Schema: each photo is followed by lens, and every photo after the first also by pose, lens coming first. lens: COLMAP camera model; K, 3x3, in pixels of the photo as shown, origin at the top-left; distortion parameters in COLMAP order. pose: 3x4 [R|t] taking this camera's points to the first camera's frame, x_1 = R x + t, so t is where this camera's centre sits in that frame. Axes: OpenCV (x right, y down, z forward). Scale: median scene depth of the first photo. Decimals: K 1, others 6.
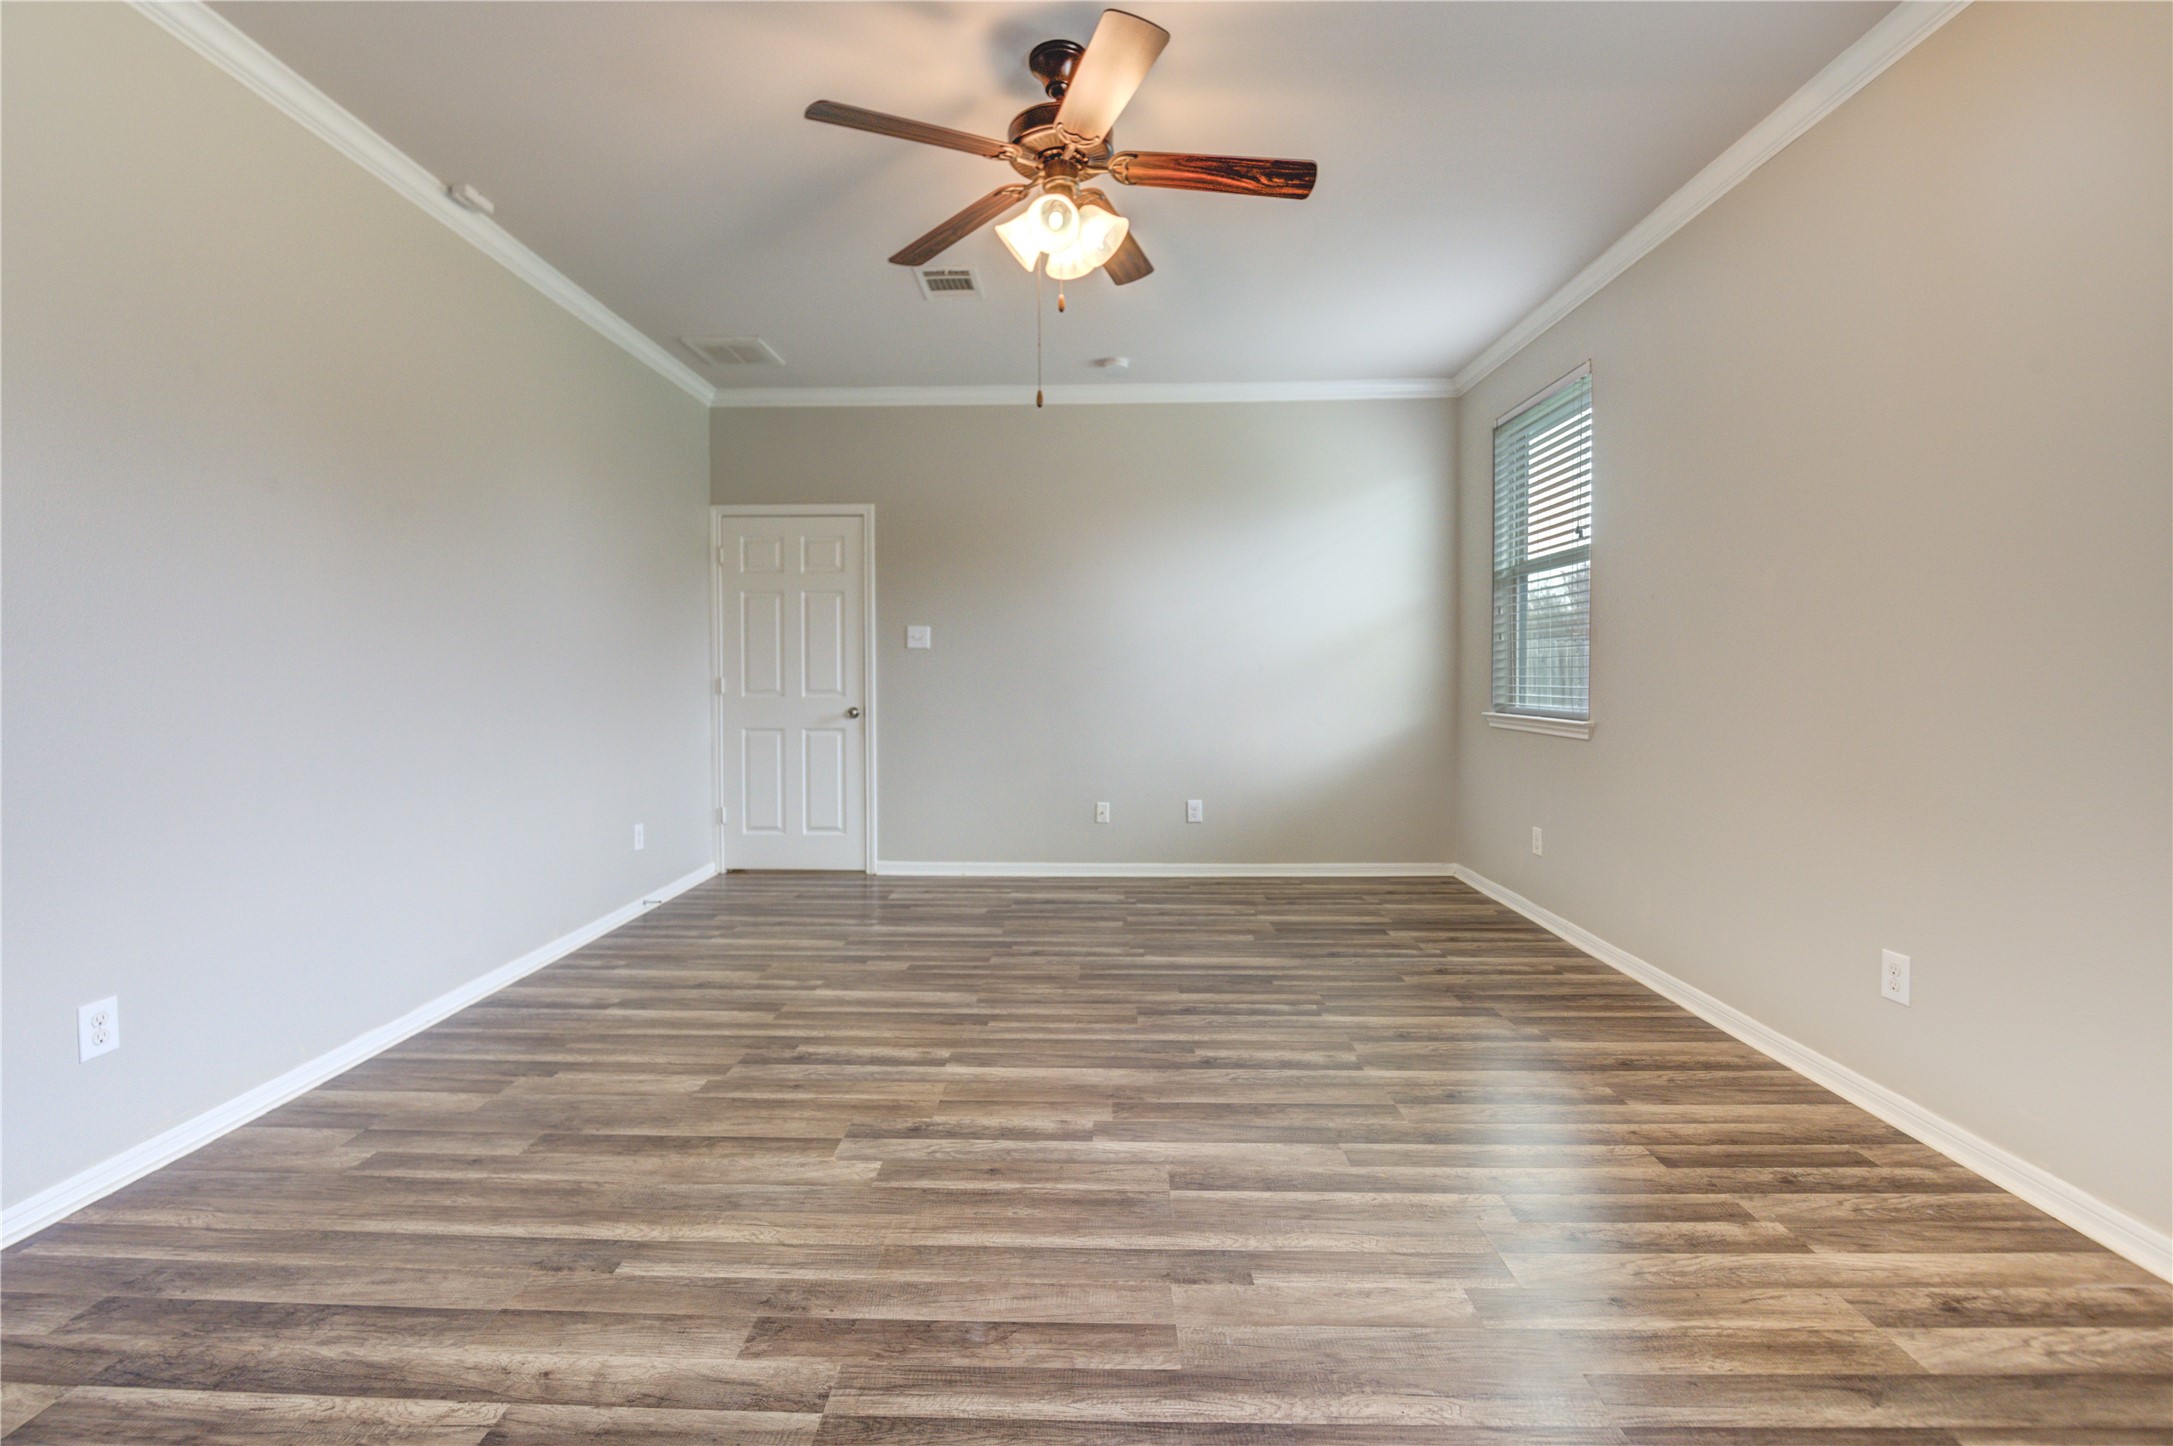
lens RADIAL K [[894.1, 0, 1078.3], [0, 894.1, 713.9], [0, 0, 1]] dist [-0.003695, 0.000152]
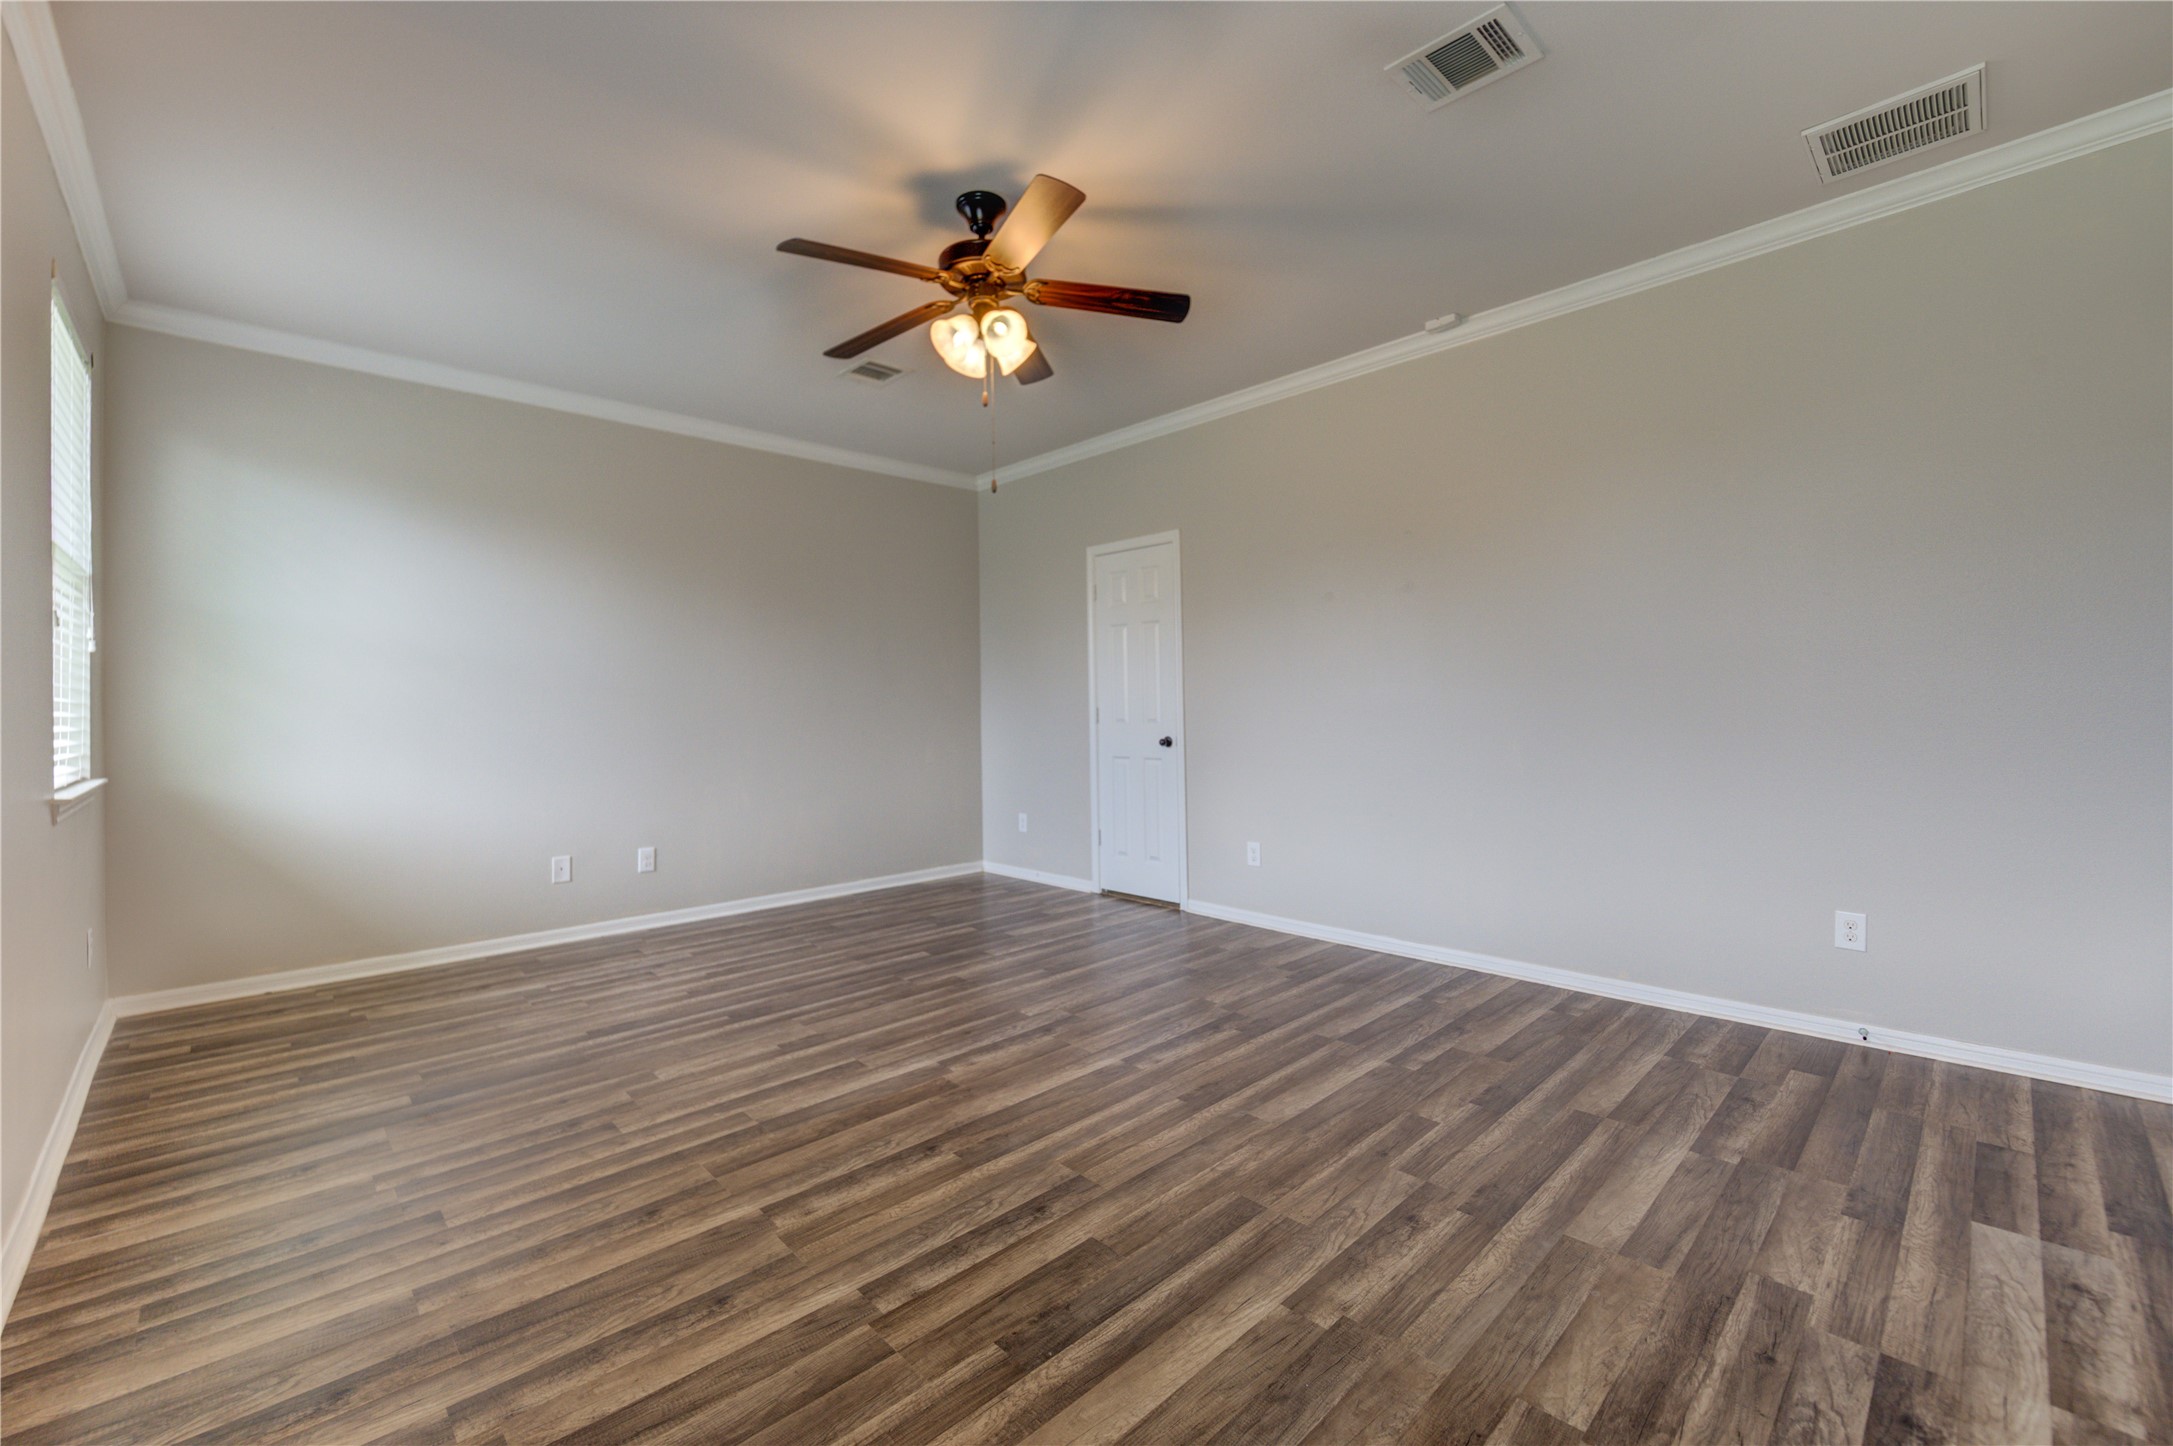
lens RADIAL K [[894.1, 0, 1081.0], [0, 894.1, 709.5], [0, 0, 1]] dist [-0.003695, 0.000152]
pose [[-0.704541, 0.019031, -0.709408, 0.702610], [-0.012800, 0.999137, 0.039515, -0.092276], [0.709548, 0.036920, -0.703689, 1.818323]]
